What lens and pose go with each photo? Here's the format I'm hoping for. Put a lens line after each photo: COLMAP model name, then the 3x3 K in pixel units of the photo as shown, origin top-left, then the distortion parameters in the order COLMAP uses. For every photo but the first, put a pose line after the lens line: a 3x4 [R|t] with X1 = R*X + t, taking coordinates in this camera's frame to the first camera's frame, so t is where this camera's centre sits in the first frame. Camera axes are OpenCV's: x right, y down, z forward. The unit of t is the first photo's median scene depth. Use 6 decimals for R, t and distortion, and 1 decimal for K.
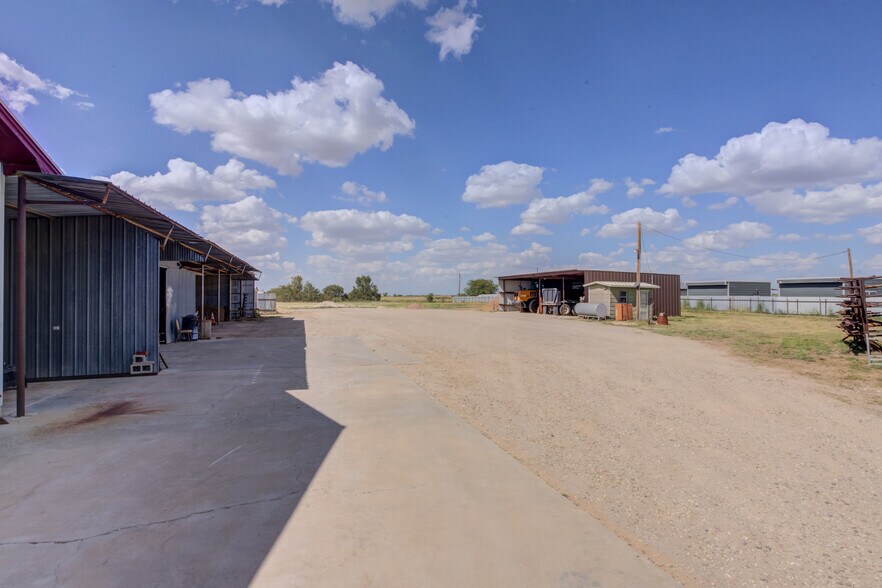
lens RADIAL K [[469.2, 0, 441.0], [0, 469.2, 294.0], [0, 0, 1]] dist [-0.044433, 0.000835]
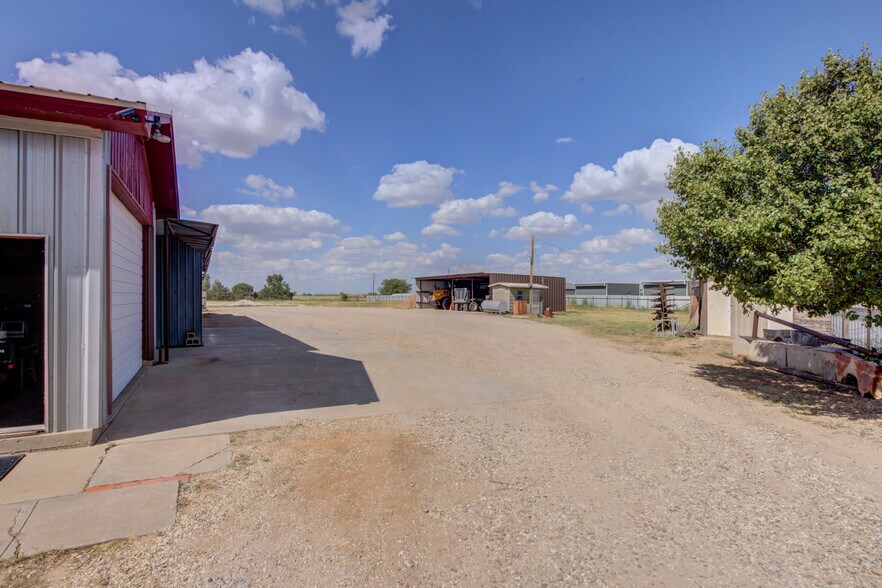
lens RADIAL K [[469.2, 0, 441.0], [0, 469.2, 294.0], [0, 0, 1]] dist [-0.044433, 0.000835]
pose [[0.982139, 0.003014, 0.188134, -0.028314], [-0.003313, 0.999994, 0.001276, 0.001027], [-0.188129, -0.001877, 0.982143, -0.109276]]
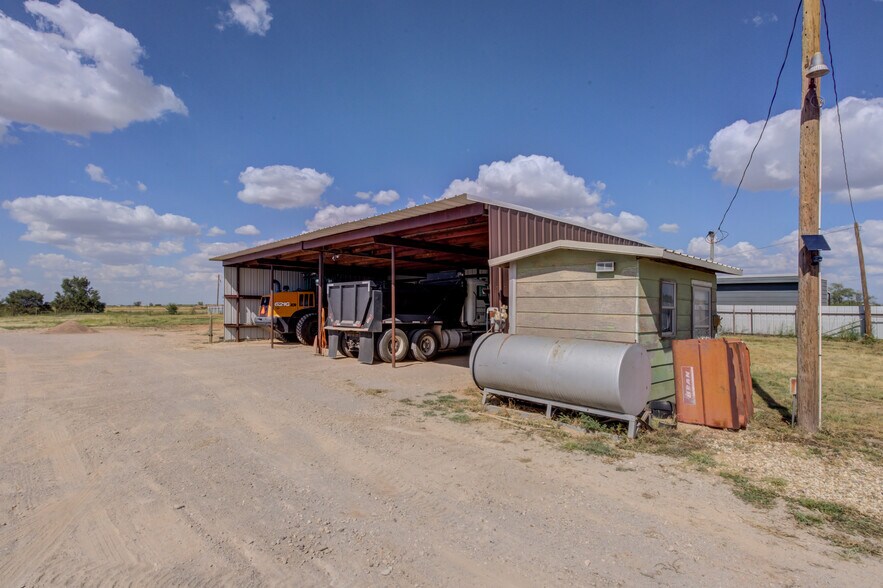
lens RADIAL K [[469.7, 0, 441.5], [0, 469.7, 294.0], [0, 0, 1]] dist [-0.044433, 0.000835]
pose [[0.901556, 0.008251, 0.432584, 0.123092], [0.000692, 0.999789, -0.020511, 0.003191], [-0.432662, 0.018791, 0.901360, 0.560404]]
